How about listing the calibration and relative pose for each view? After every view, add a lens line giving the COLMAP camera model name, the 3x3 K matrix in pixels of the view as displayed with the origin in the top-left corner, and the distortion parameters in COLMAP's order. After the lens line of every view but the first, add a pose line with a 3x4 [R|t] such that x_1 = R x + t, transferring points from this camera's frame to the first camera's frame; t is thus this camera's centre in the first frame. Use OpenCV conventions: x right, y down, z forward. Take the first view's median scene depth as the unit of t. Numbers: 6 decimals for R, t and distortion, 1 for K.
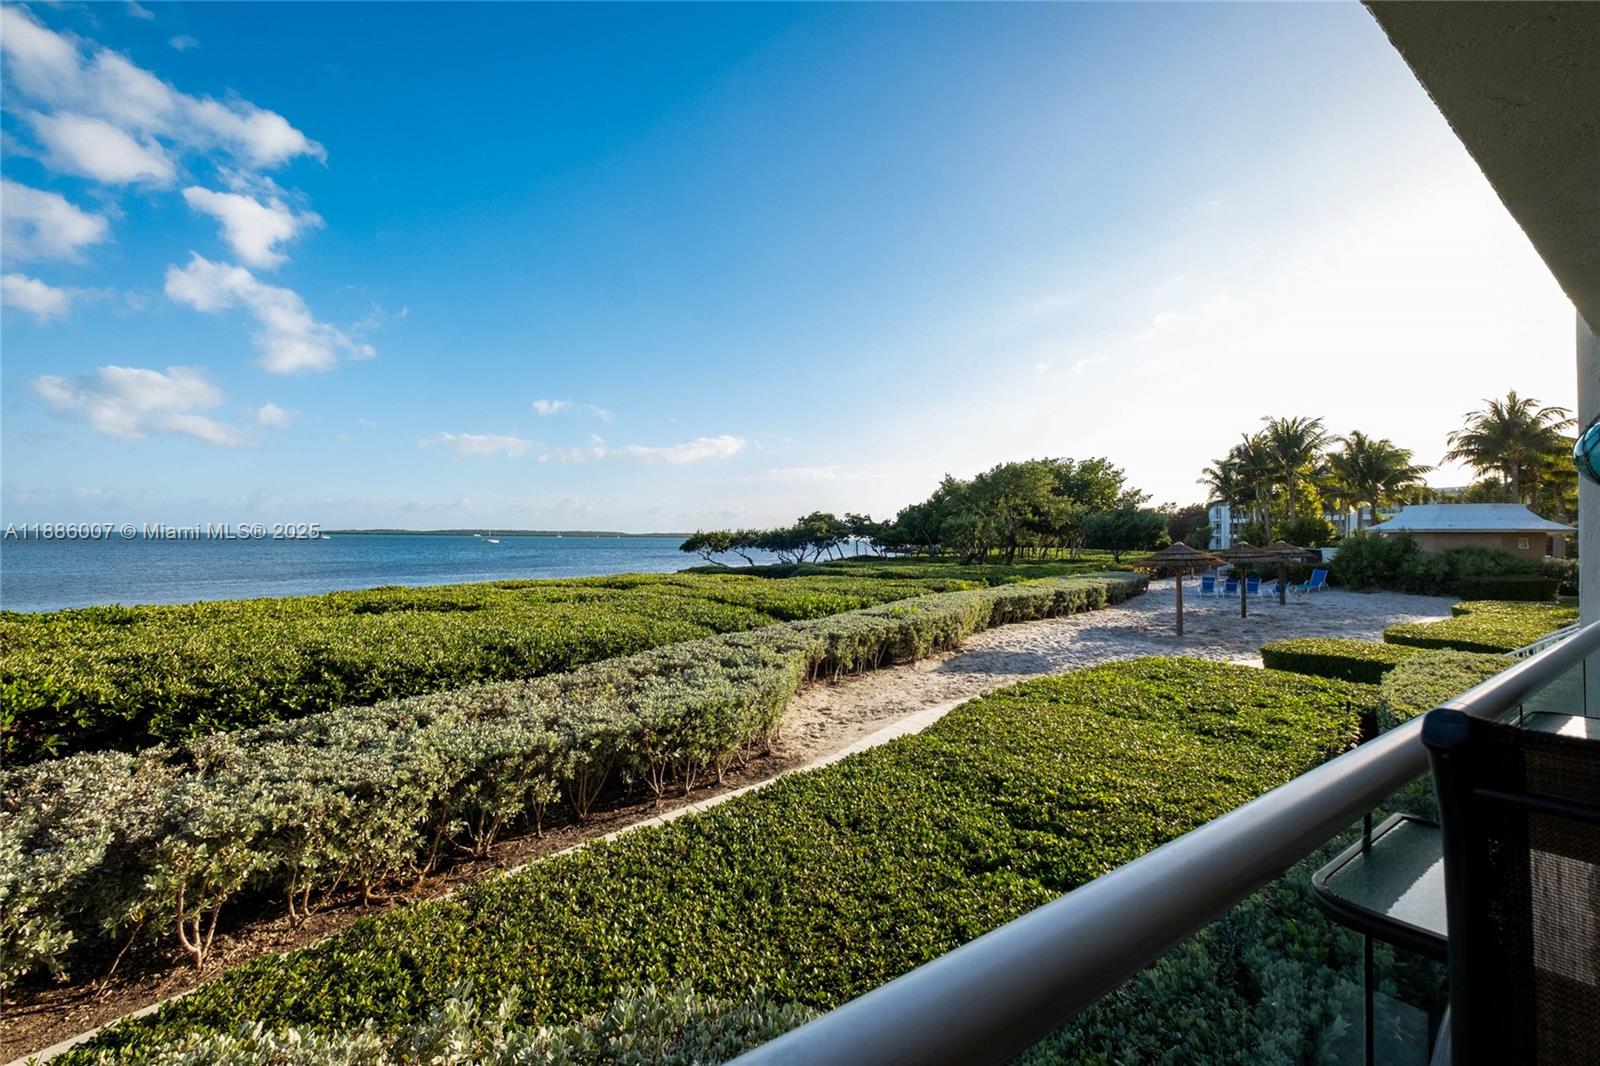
lens RADIAL K [[698.0, 0, 792.4], [0, 698.0, 519.8], [0, 0, 1]] dist [-0.004991, 0.000742]
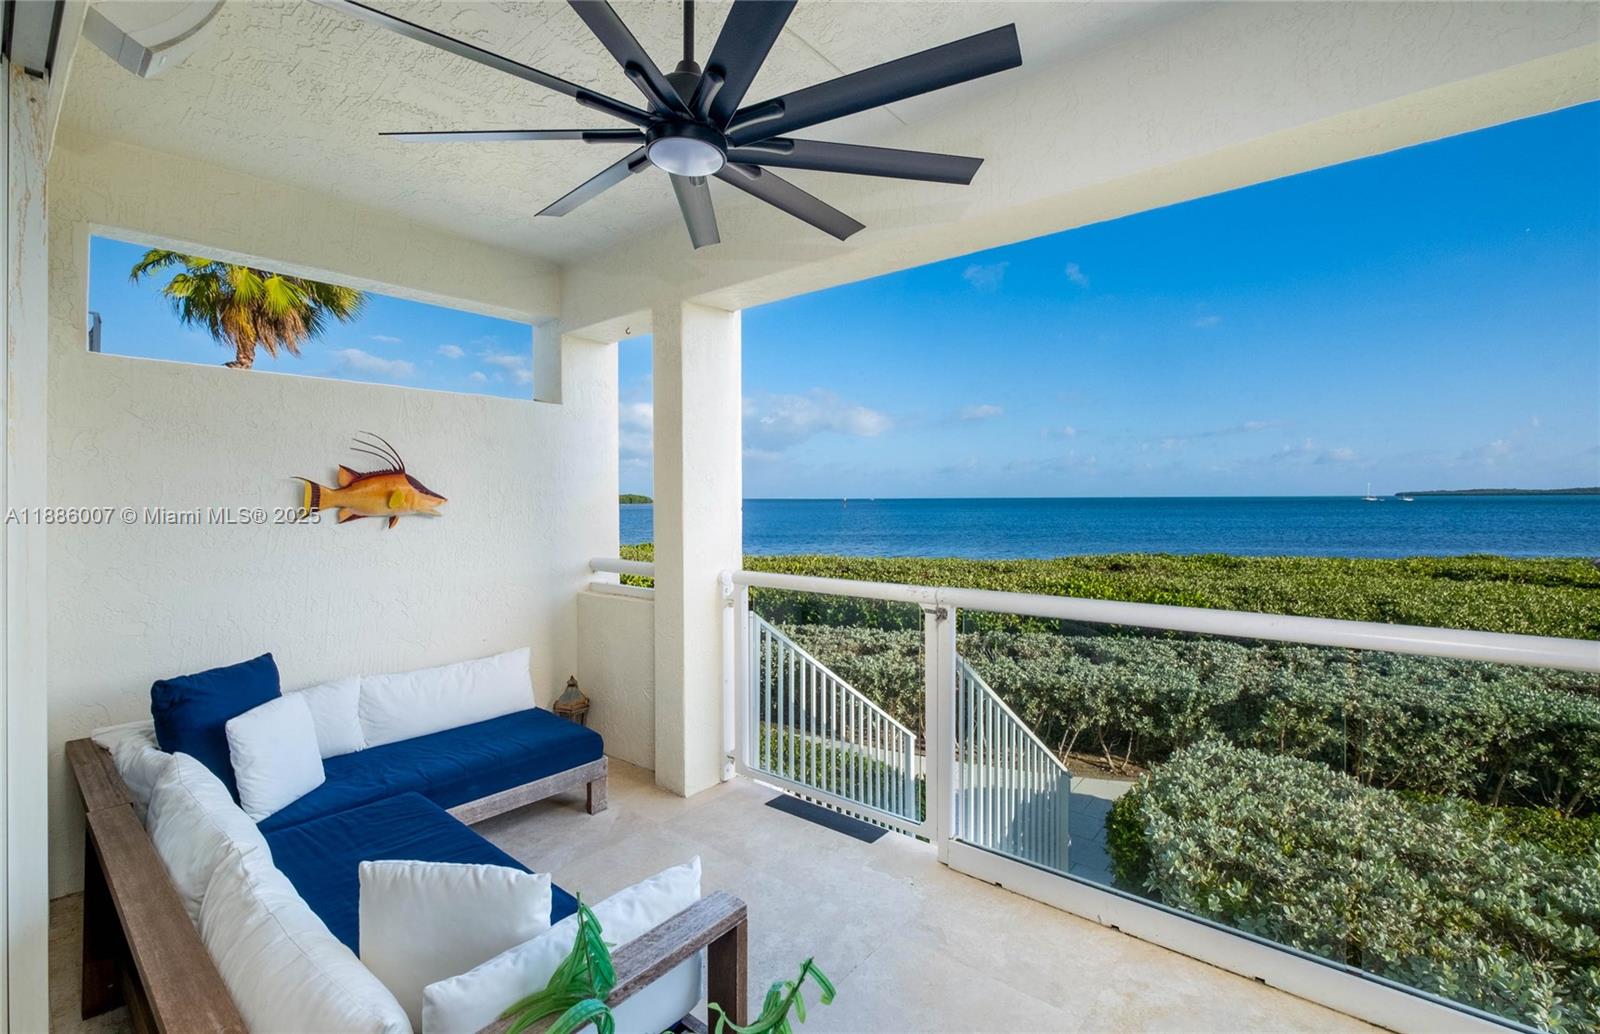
lens RADIAL K [[693.2, 0, 793.3], [0, 693.2, 496.8], [0, 0, 1]] dist [-0.008066, 0.000347]
pose [[0.248439, -0.014378, -0.968541, 0.205606], [0.034133, 0.999399, -0.006081, -0.011370], [0.968046, -0.031548, 0.248781, -0.249496]]
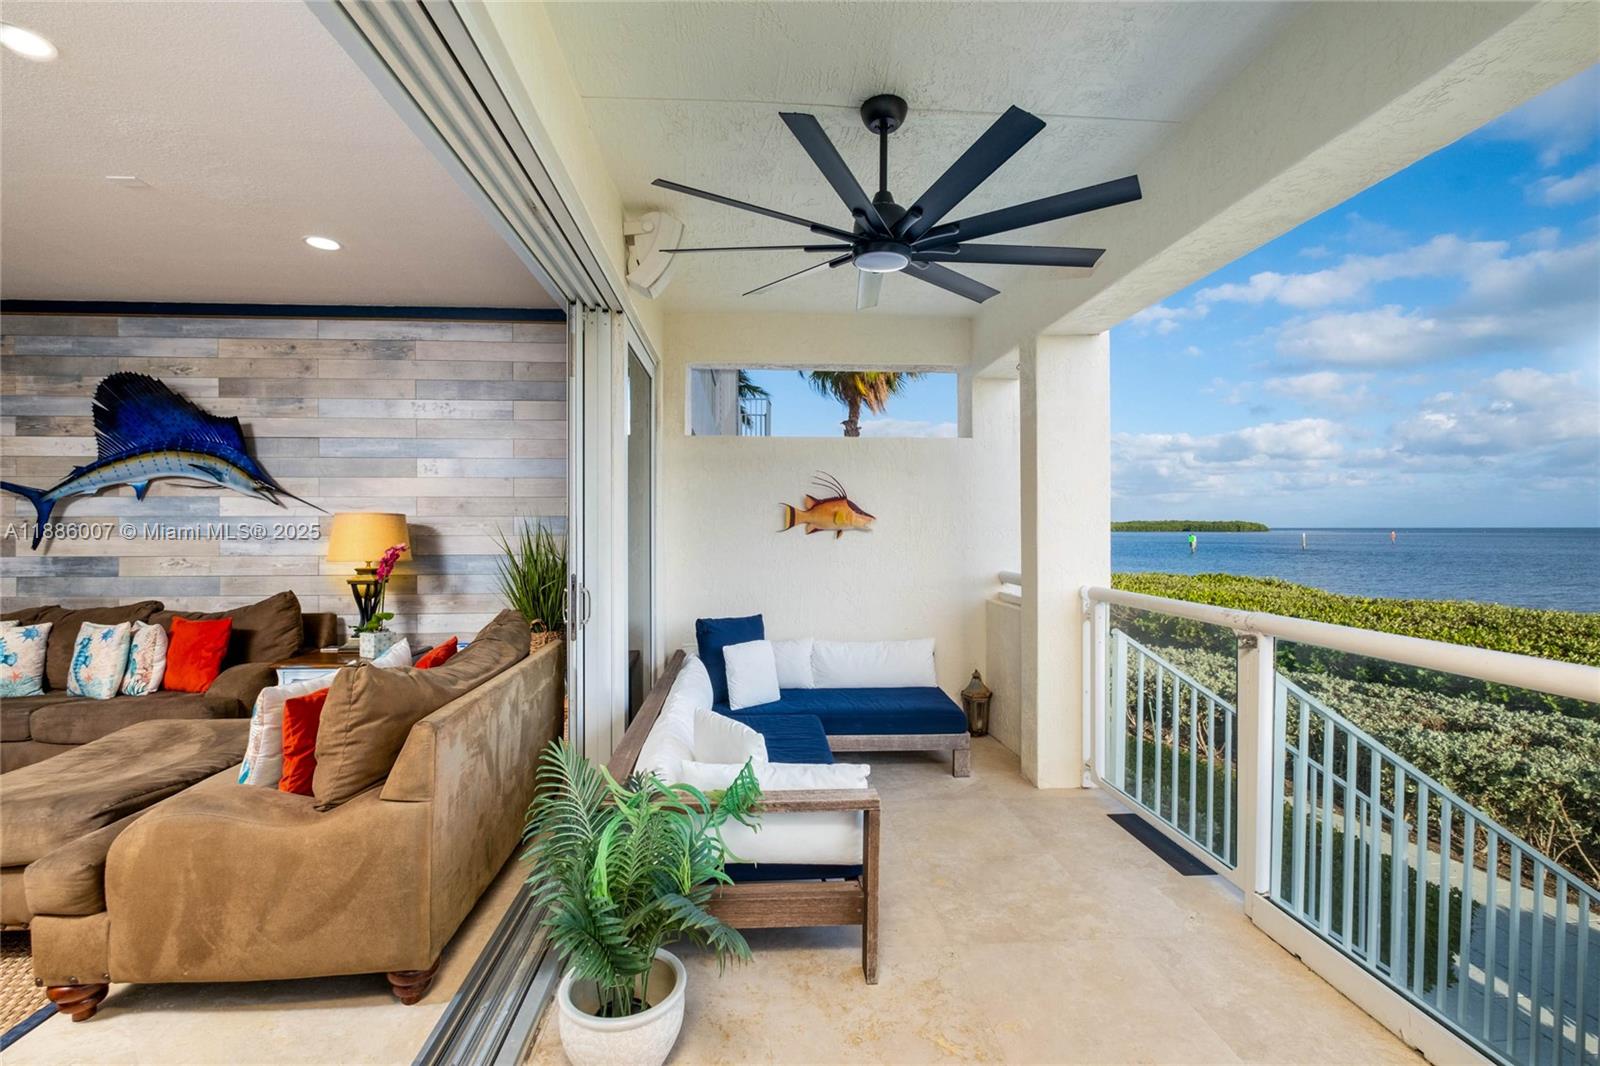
lens RADIAL K [[688.9, 0, 785.5], [0, 688.9, 526.3], [0, 0, 1]] dist [-0.008884, -0.000030]
pose [[-0.532316, -0.011613, -0.846466, 0.270819], [0.017378, 0.999545, -0.024642, 0.002447], [0.846368, -0.027827, -0.531872, -0.077855]]
